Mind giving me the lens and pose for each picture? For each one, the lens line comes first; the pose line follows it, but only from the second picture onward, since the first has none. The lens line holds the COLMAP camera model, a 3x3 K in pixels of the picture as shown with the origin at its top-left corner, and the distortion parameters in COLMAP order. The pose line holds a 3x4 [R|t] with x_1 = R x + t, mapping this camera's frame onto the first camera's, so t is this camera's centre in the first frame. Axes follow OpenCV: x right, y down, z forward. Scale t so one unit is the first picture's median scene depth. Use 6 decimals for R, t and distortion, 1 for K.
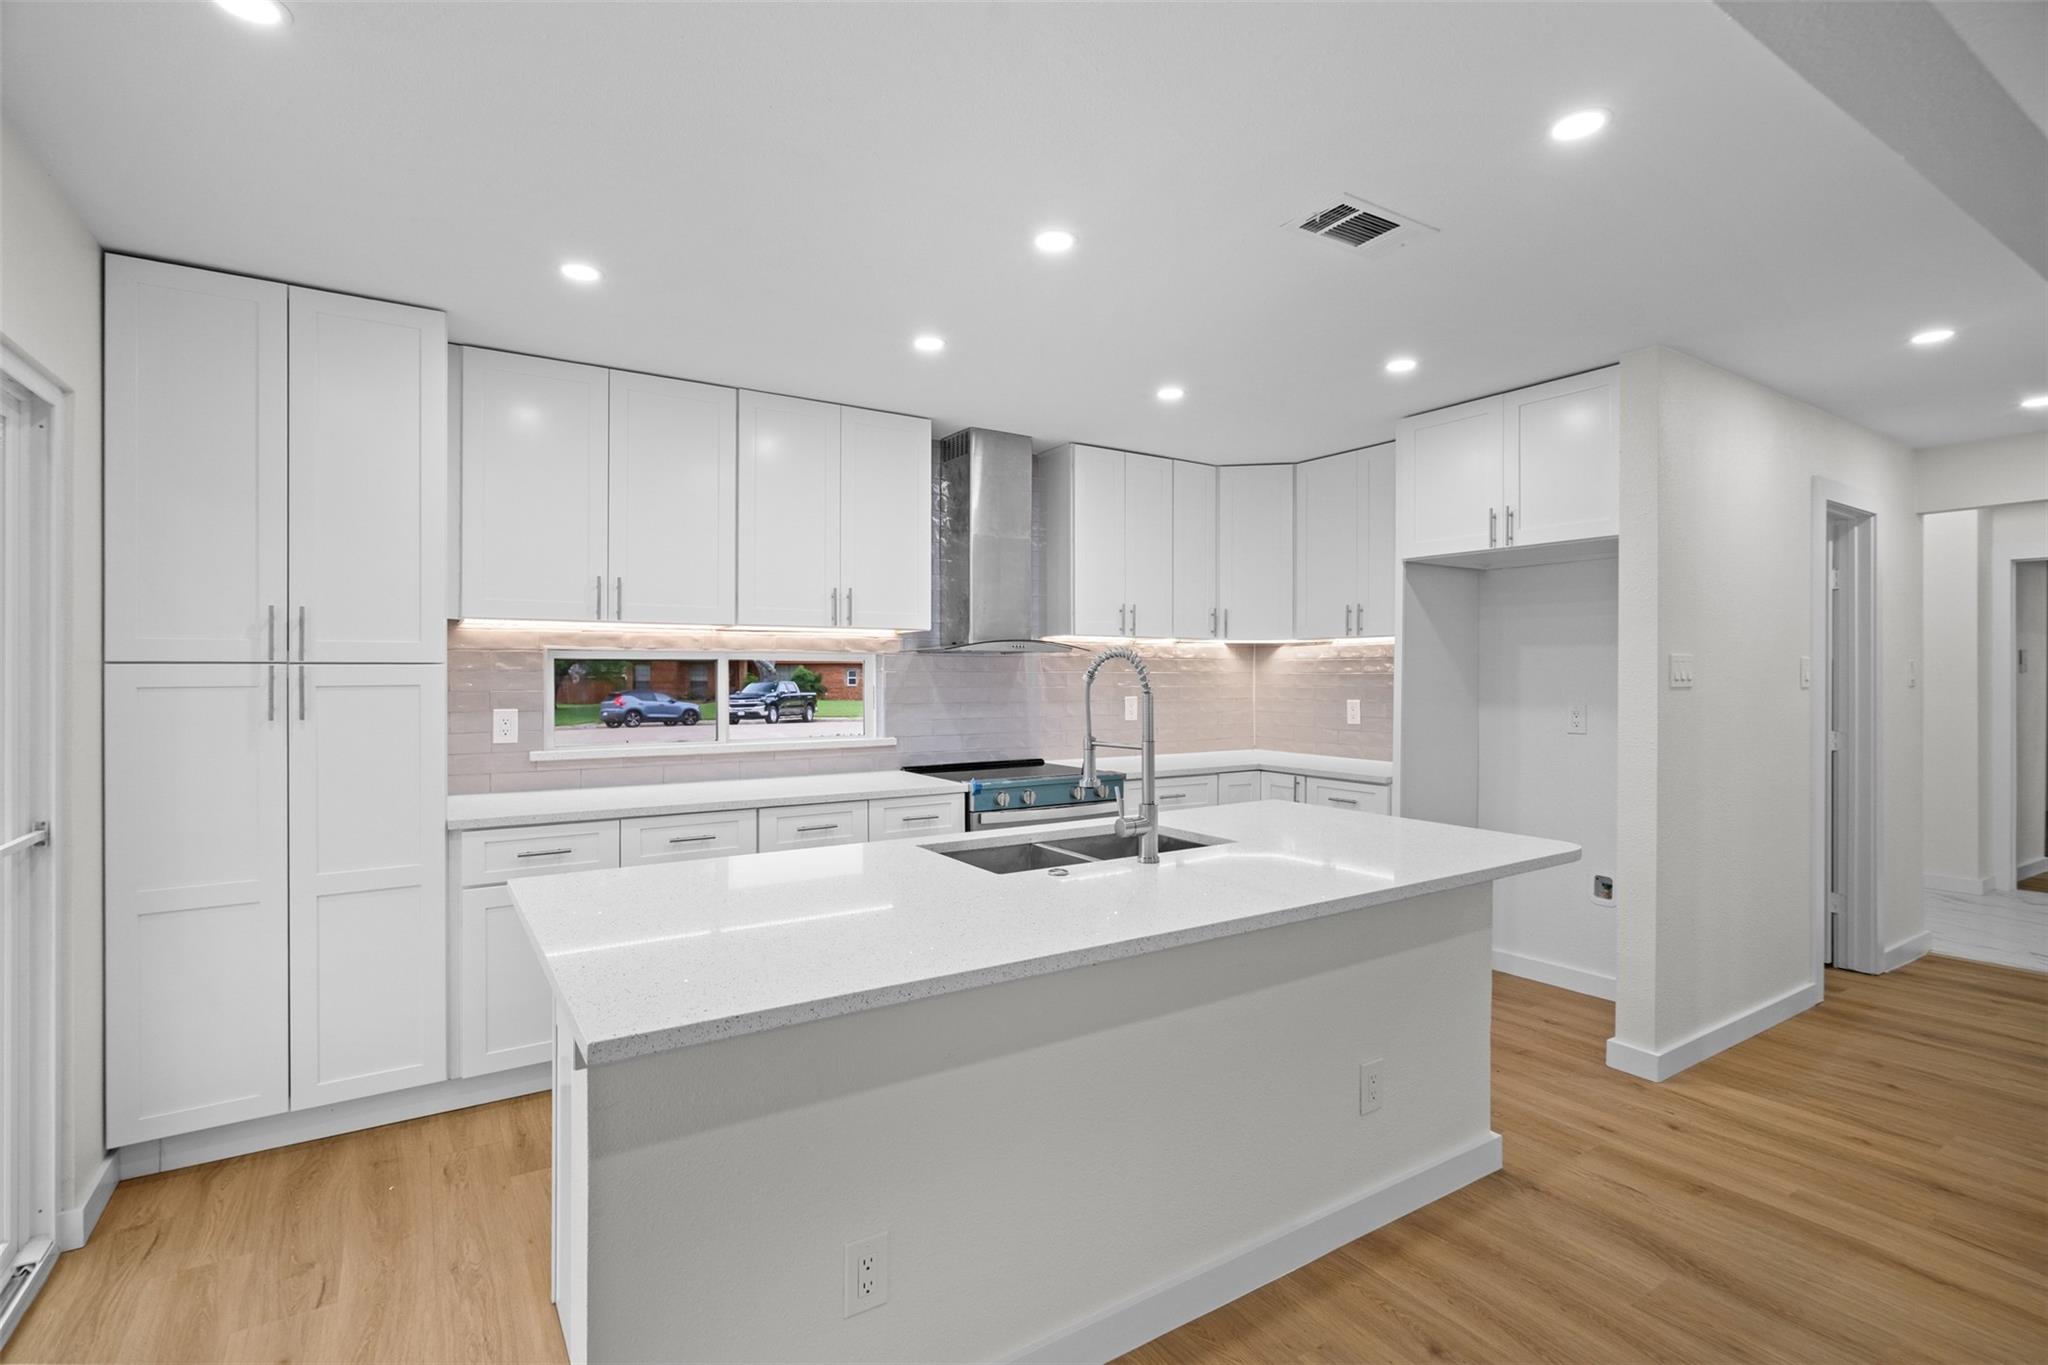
lens RADIAL K [[960.2, 0, 1024.0], [0, 960.2, 682.5], [0, 0, 1]] dist [-0.000941, 0.000075]
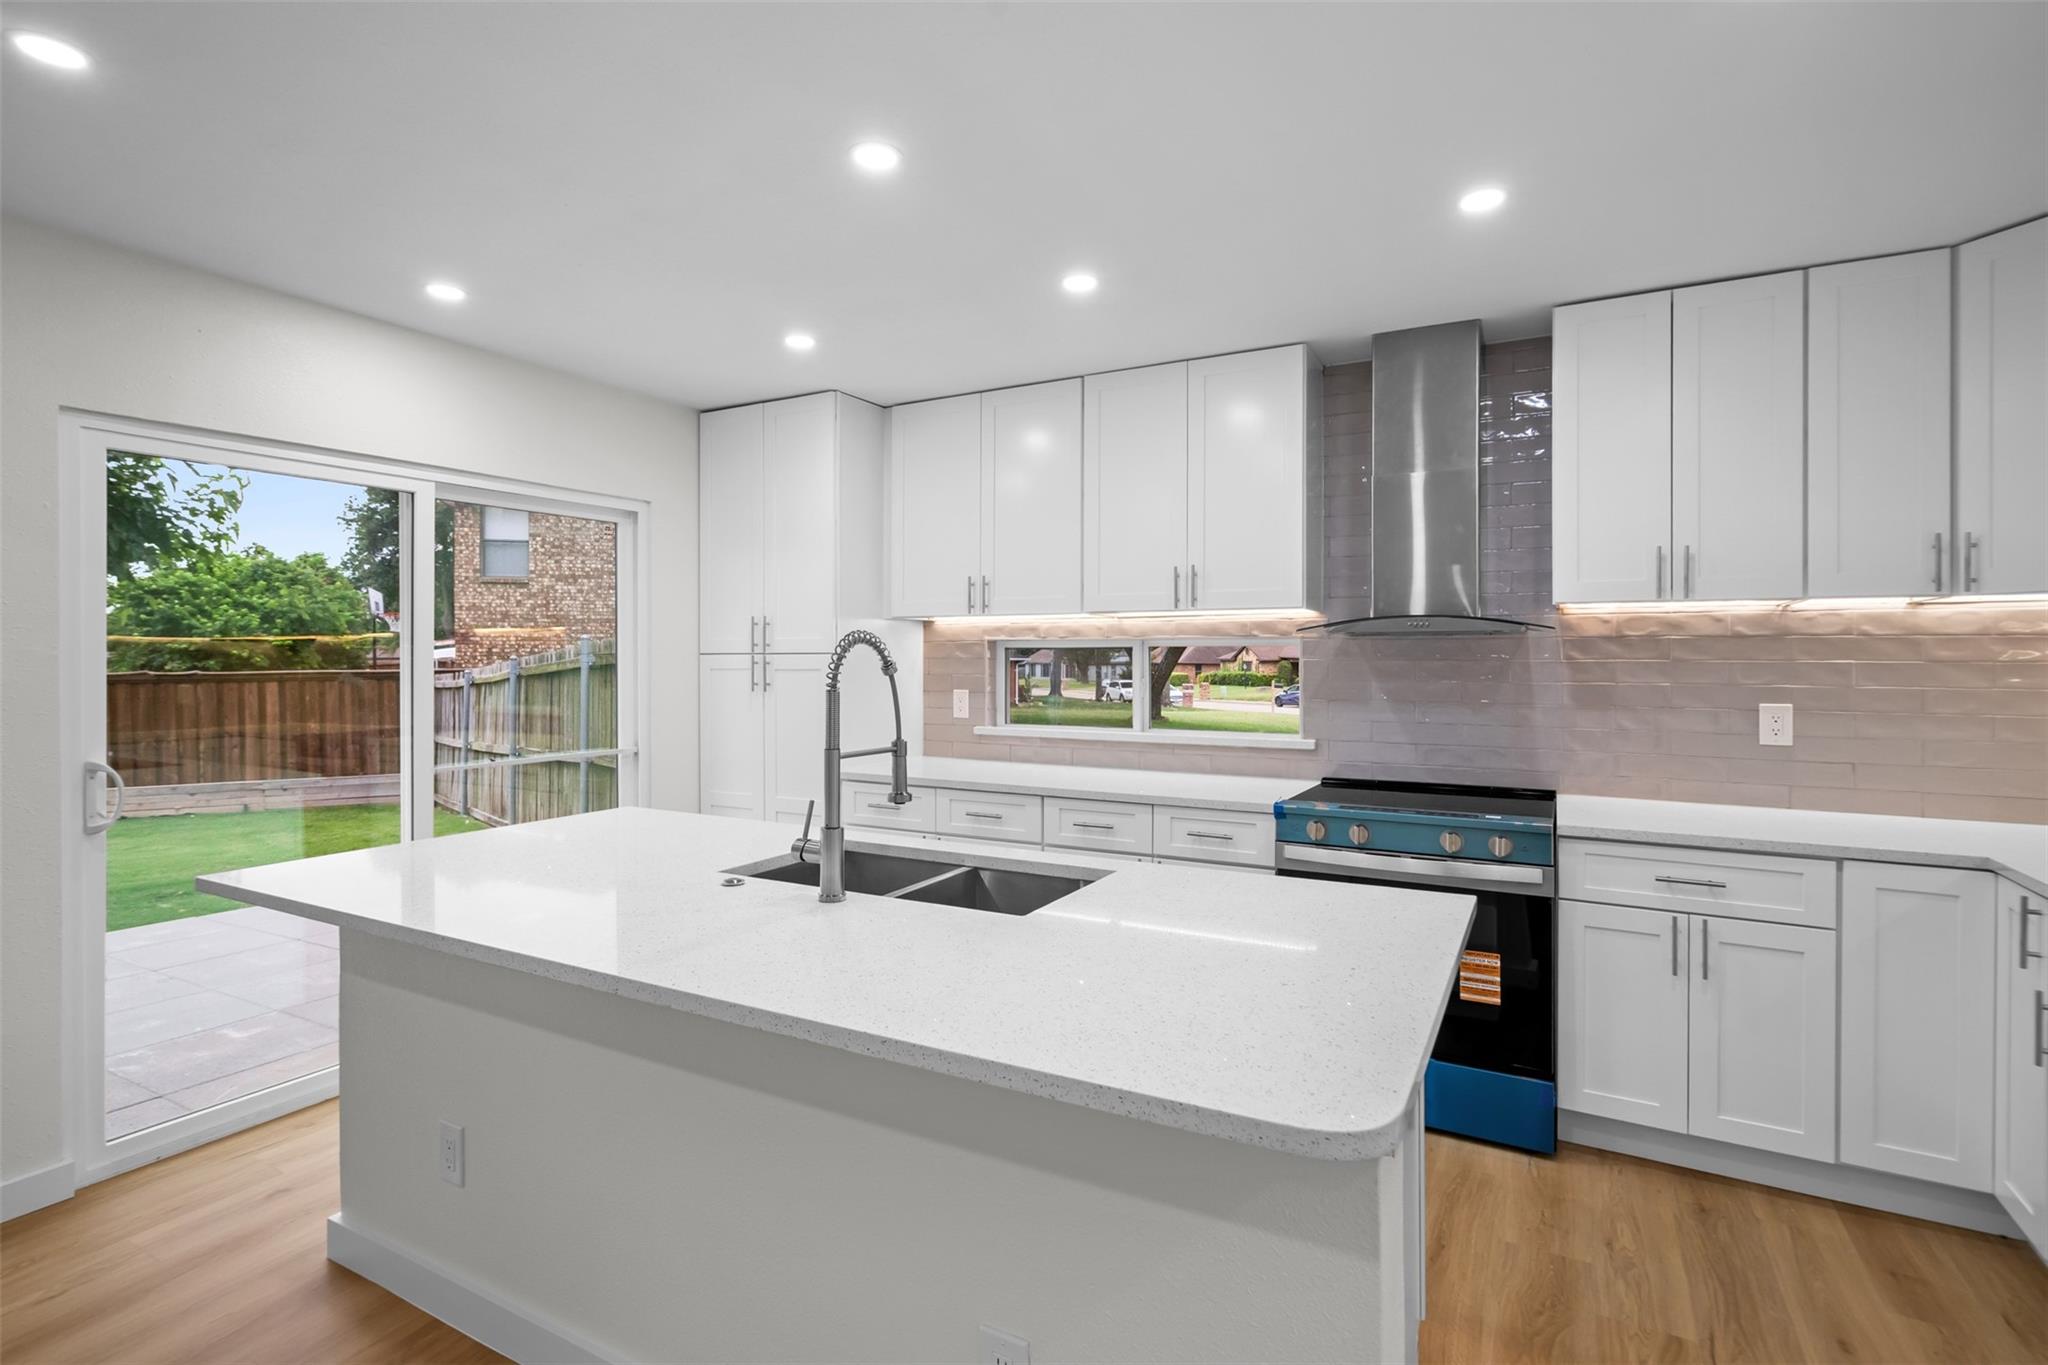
lens RADIAL K [[972.0, 0, 1026.2], [0, 972.0, 661.2], [0, 0, 1]] dist [0.000370, 0.000076]
pose [[0.473142, 0.003042, -0.880981, 0.522592], [-0.009585, 0.999953, -0.001695, -0.006712], [0.880934, 0.009246, 0.473148, 0.432517]]
